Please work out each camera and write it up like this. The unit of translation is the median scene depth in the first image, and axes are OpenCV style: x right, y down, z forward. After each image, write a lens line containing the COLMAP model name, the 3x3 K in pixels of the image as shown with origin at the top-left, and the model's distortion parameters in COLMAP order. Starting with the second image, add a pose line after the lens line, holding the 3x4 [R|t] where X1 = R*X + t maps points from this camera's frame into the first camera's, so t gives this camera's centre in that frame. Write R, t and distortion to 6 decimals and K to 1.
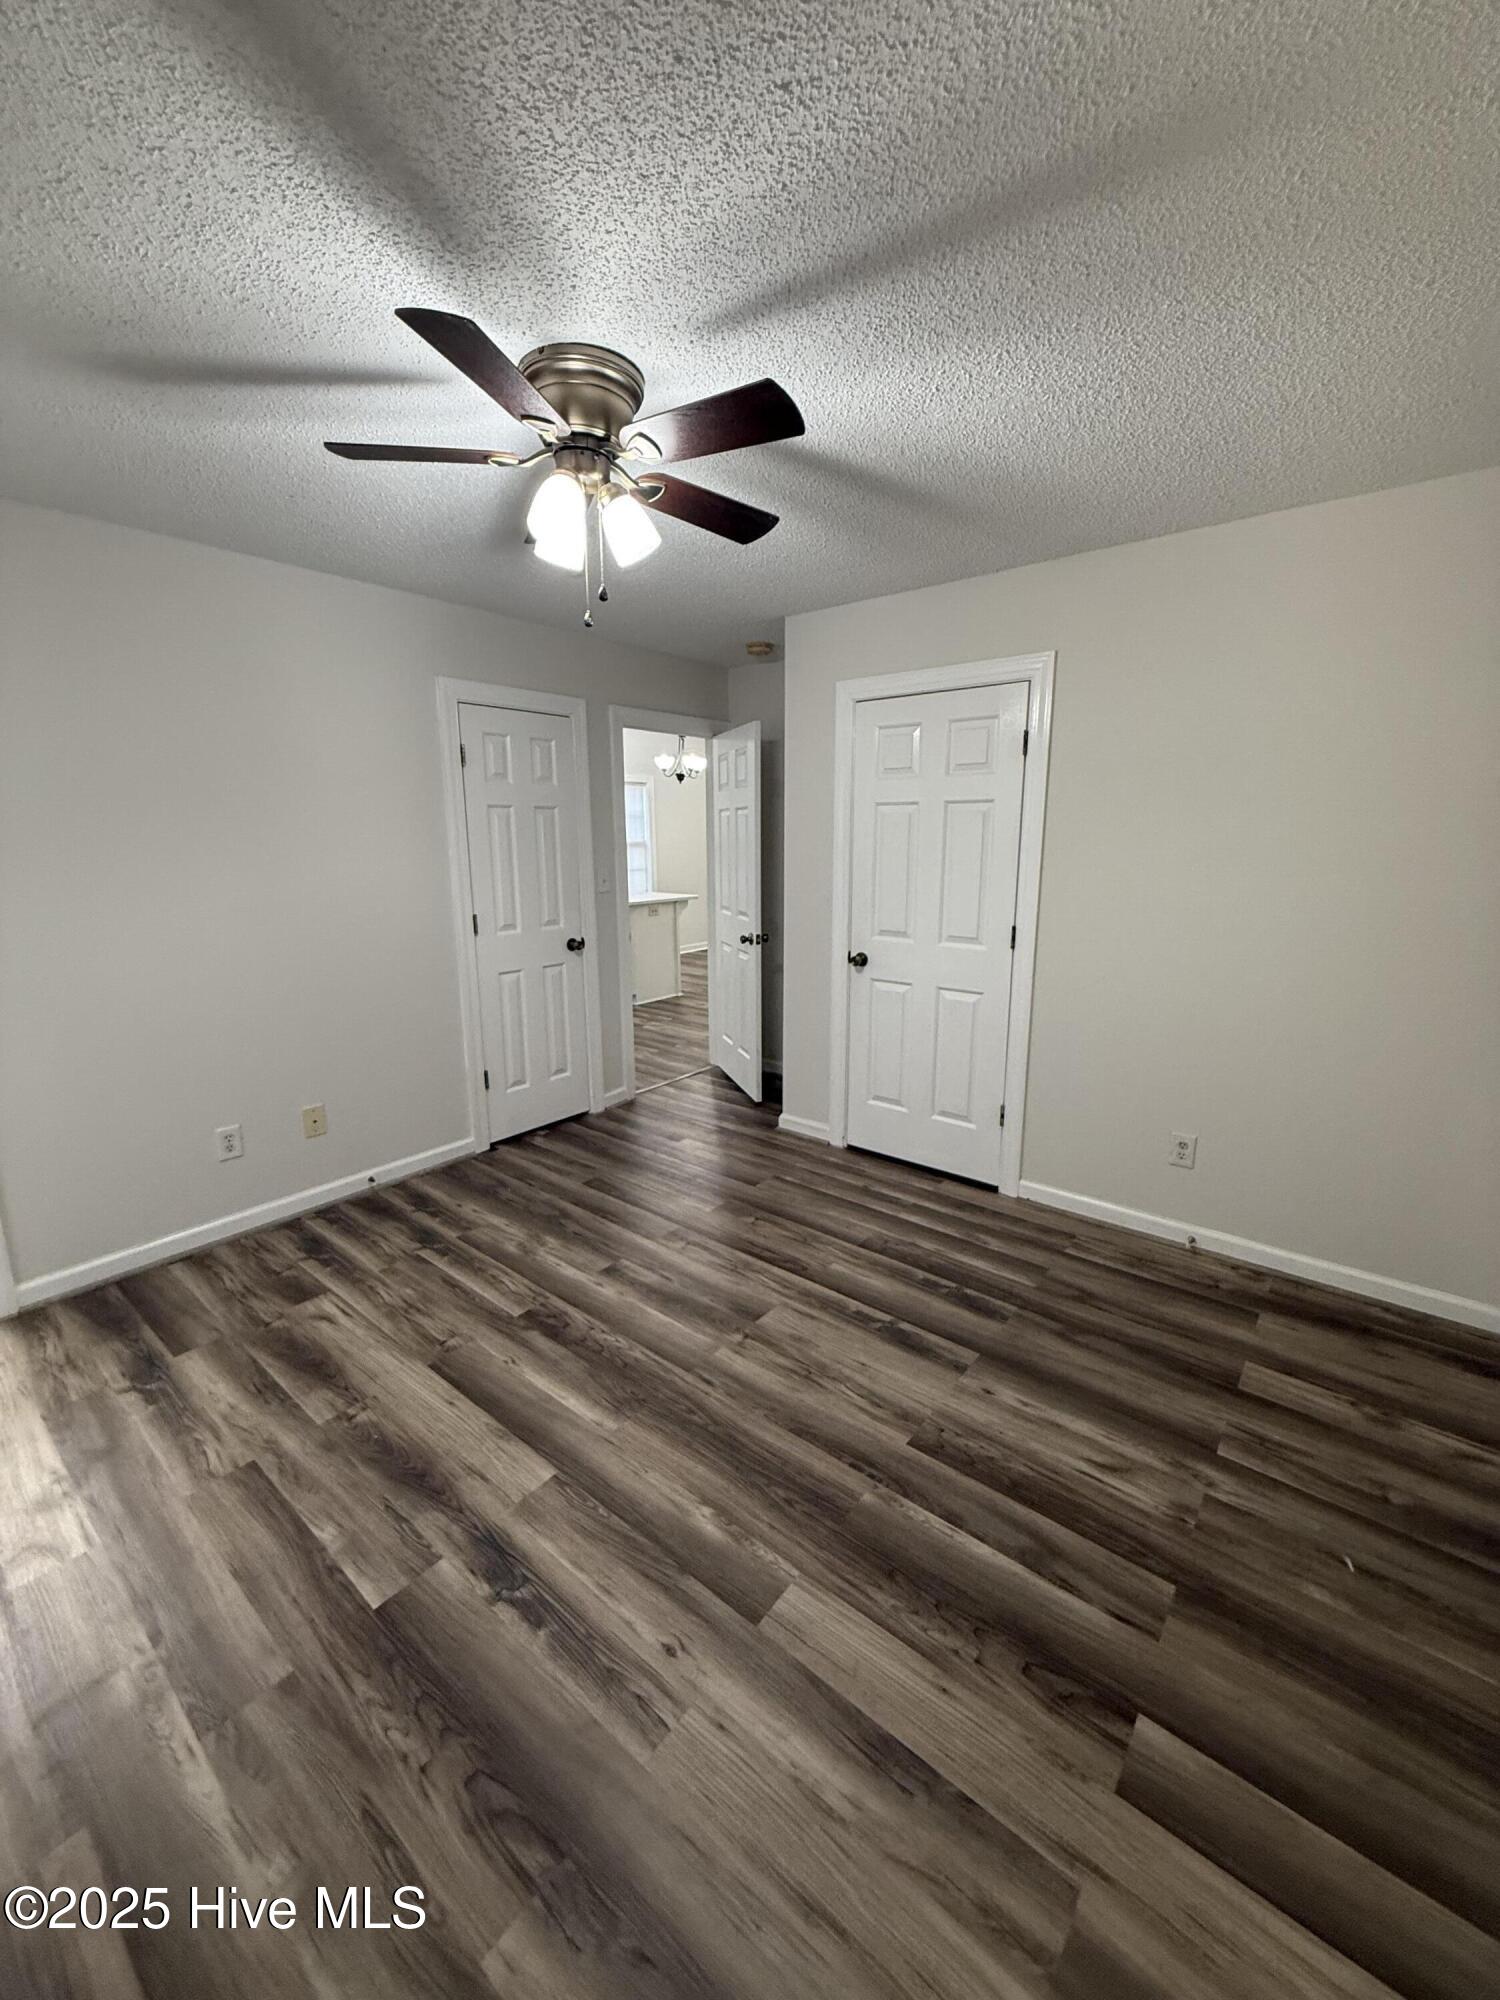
lens RADIAL K [[791.3, 0, 751.3], [0, 791.3, 999.0], [0, 0, 1]] dist [-0.003146, -0.000218]
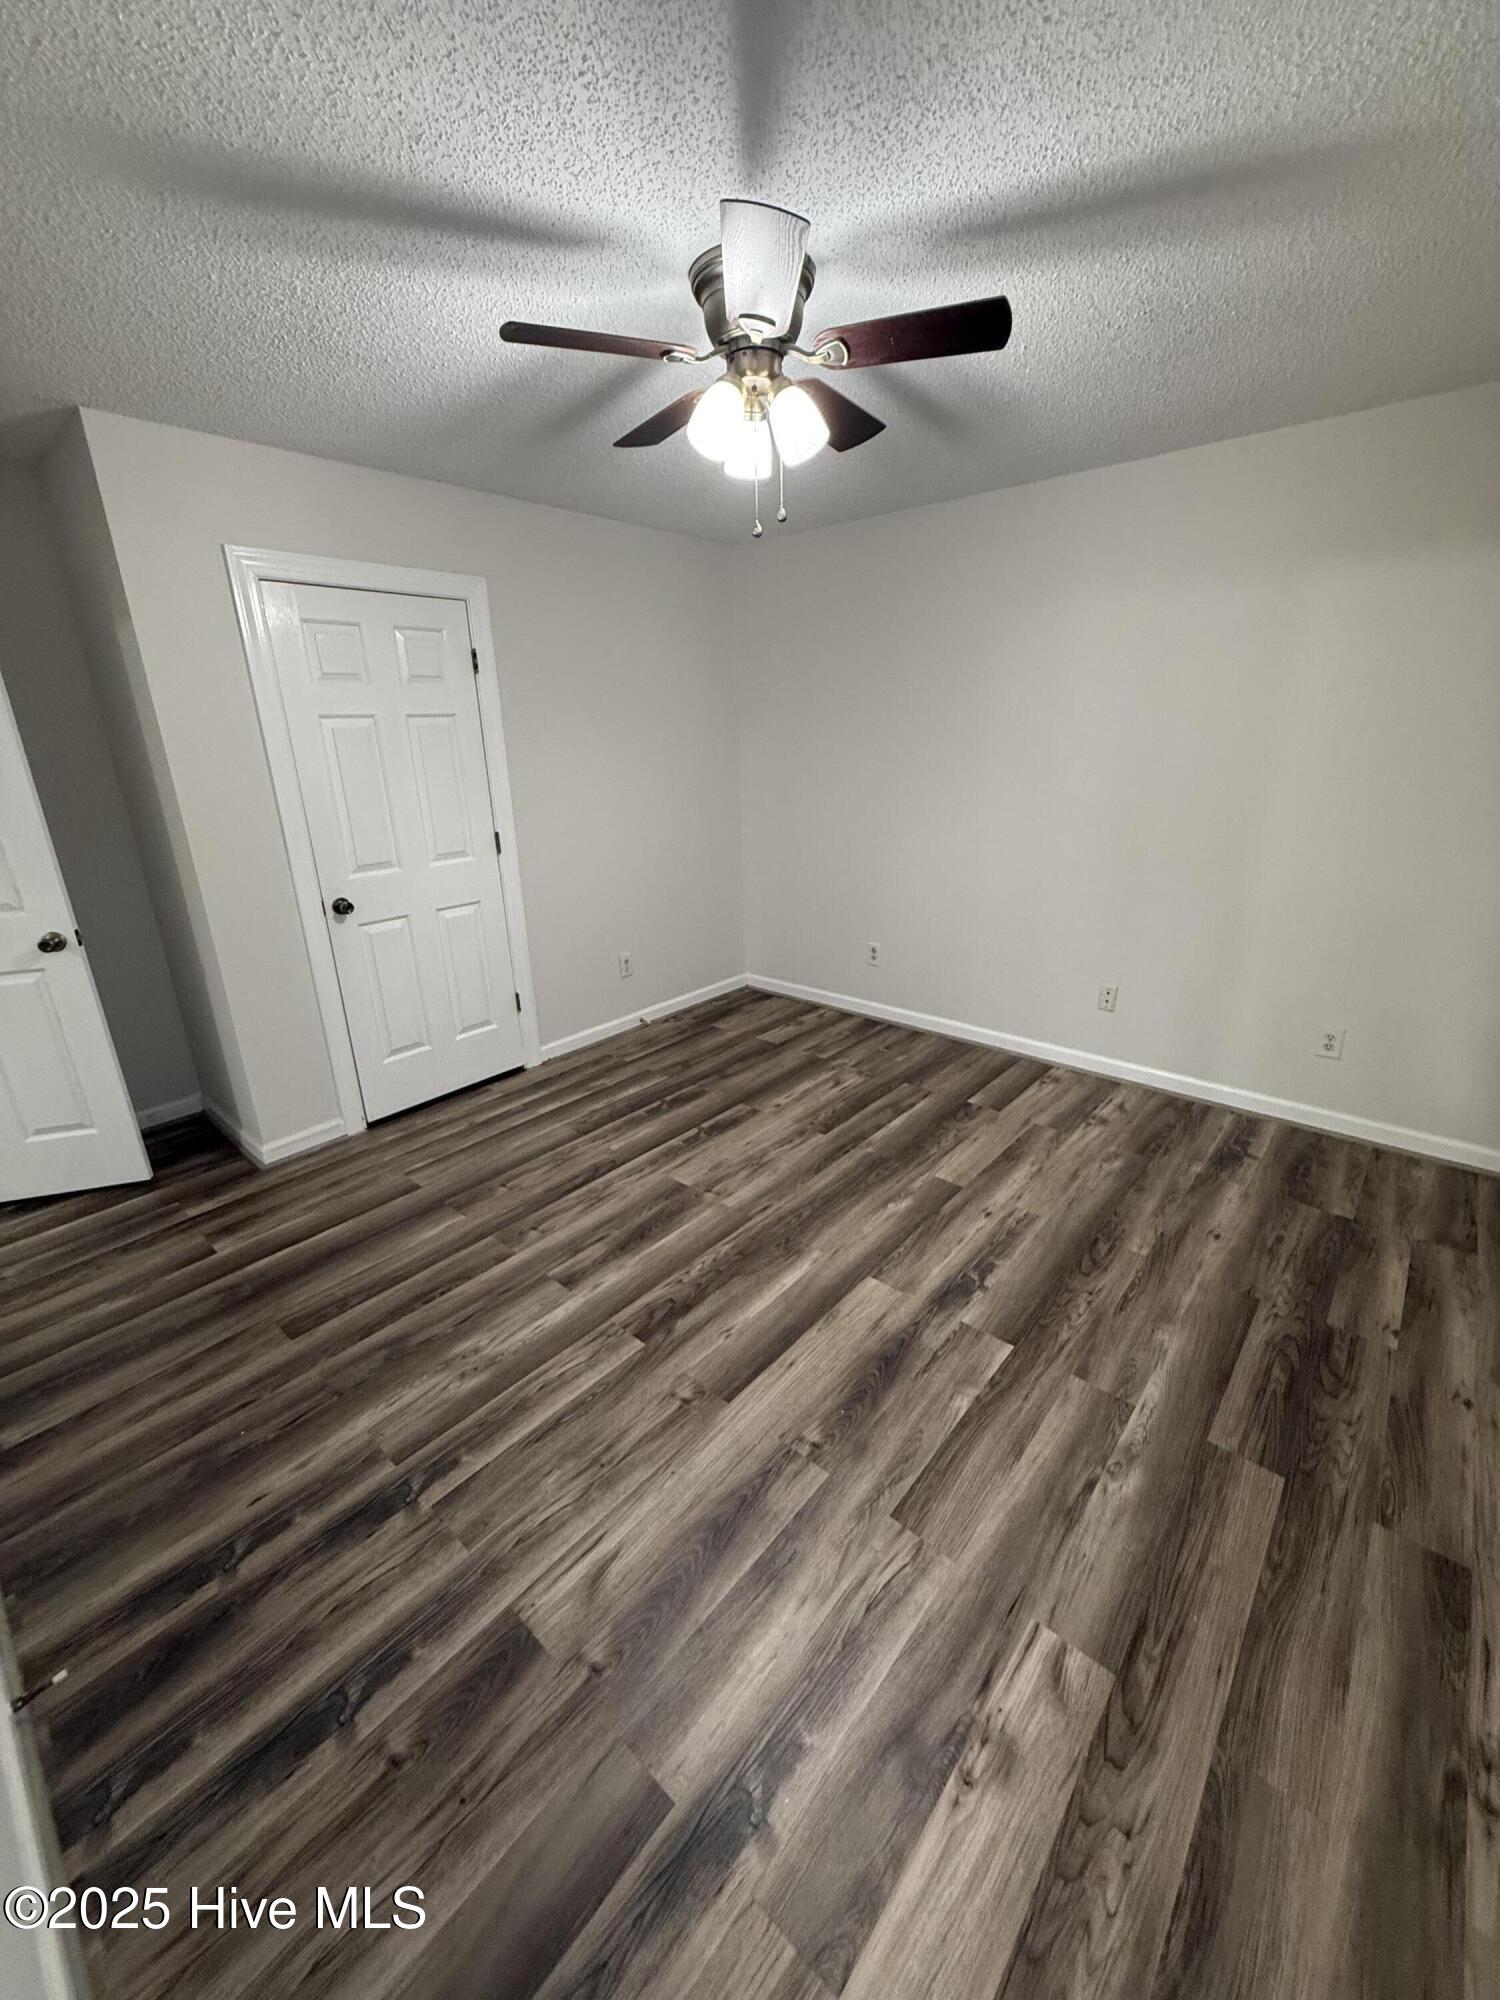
lens RADIAL K [[791.3, 0, 752.4], [0, 791.3, 996.9], [0, 0, 1]] dist [-0.003146, -0.000218]
pose [[0.034279, -0.322053, 0.946101, -1.036496], [0.230961, 0.923585, 0.306020, -0.180022], [-0.972359, 0.208023, 0.106041, 0.775968]]
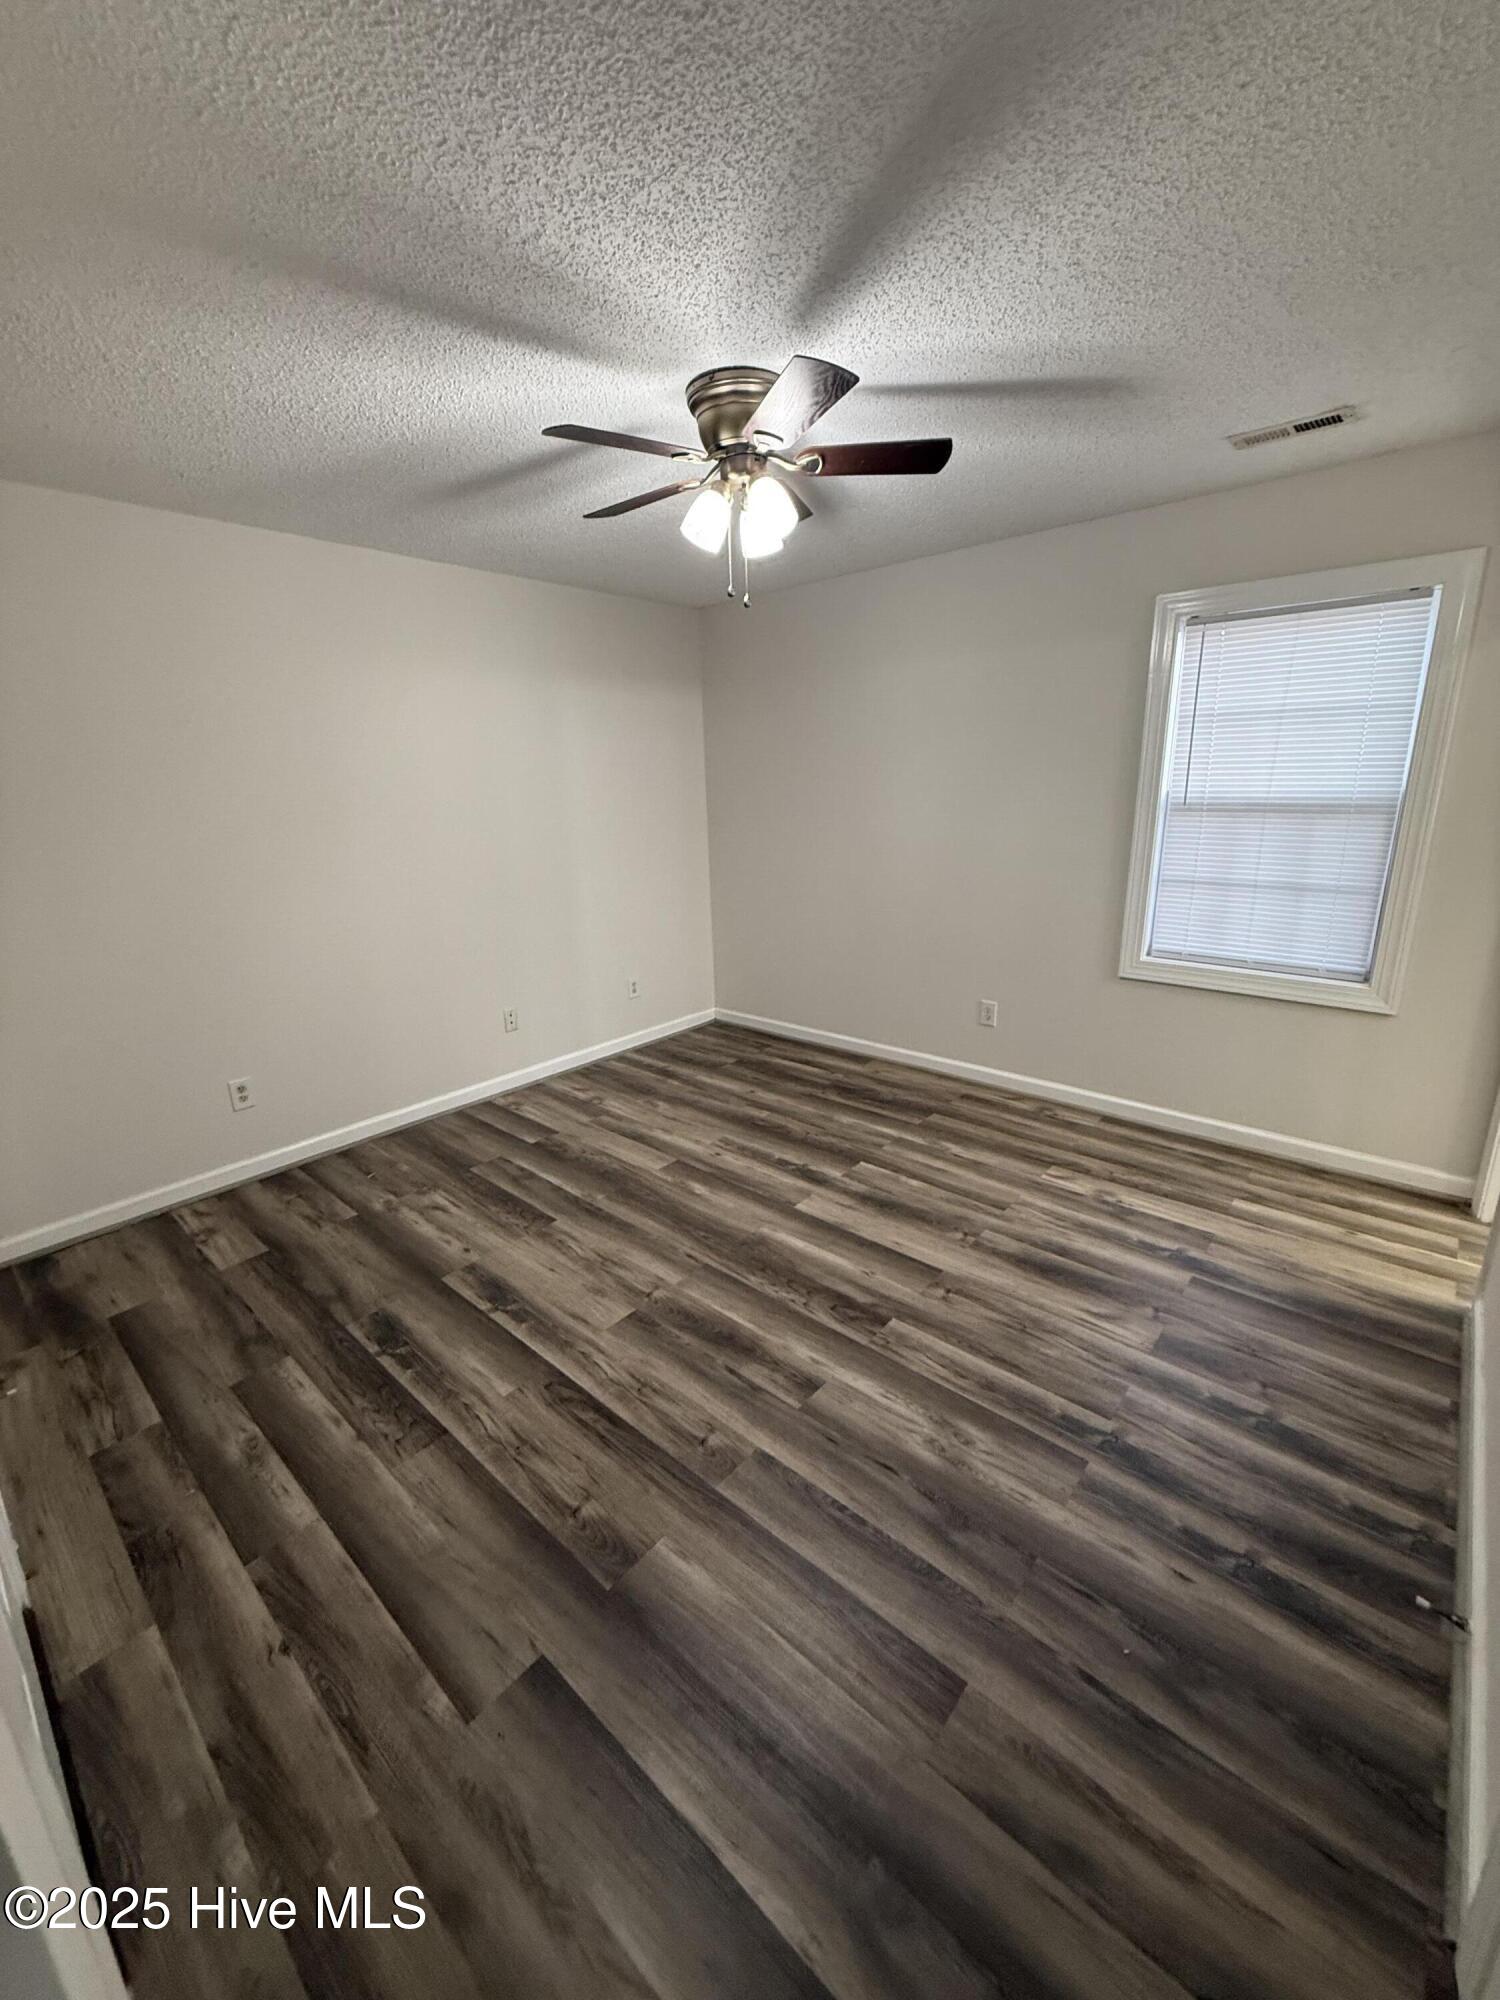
lens RADIAL K [[791.3, 0, 749.8], [0, 791.3, 996.5], [0, 0, 1]] dist [-0.003146, -0.000218]
pose [[-0.998764, 0.017641, 0.046466, -0.194077], [0.037122, 0.886424, 0.461384, -0.381911], [-0.033049, 0.462539, -0.885983, 1.761450]]
